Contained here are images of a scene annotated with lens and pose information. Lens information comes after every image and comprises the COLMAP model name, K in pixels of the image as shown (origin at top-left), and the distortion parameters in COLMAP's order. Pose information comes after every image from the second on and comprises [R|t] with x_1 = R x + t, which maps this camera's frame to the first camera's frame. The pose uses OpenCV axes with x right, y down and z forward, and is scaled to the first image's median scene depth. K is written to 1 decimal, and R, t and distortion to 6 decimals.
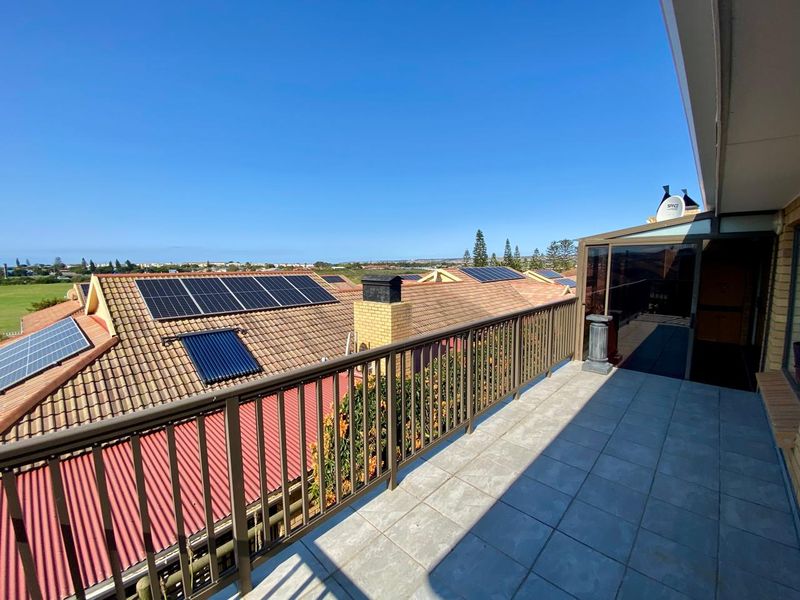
lens RADIAL K [[332.3, 0, 395.3], [0, 332.3, 296.4], [0, 0, 1]] dist [0.002083, -0.001216]
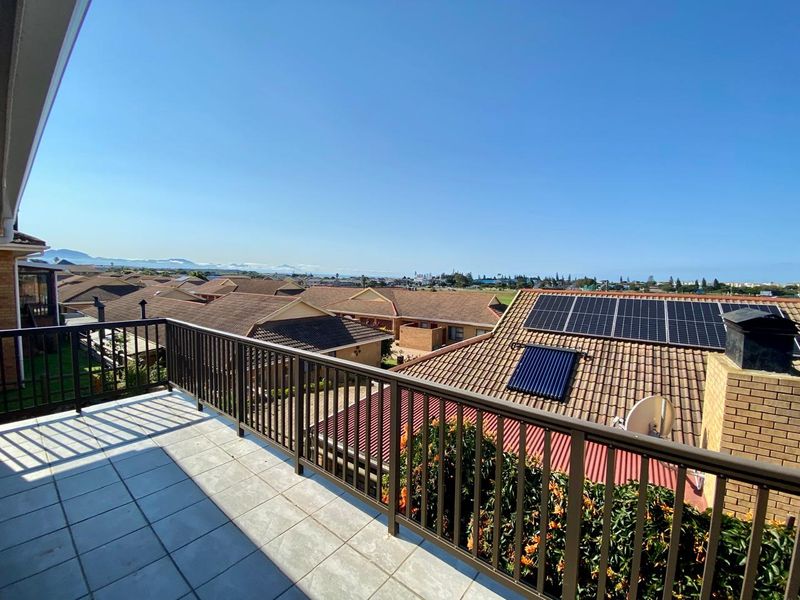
lens RADIAL K [[332.3, 0, 397.1], [0, 332.3, 303.8], [0, 0, 1]] dist [0.002083, -0.001216]
pose [[0.091416, 0.091589, -0.991592, 0.163948], [-0.124332, 0.989019, 0.079889, -0.021285], [0.988021, 0.115983, 0.101800, 0.168060]]
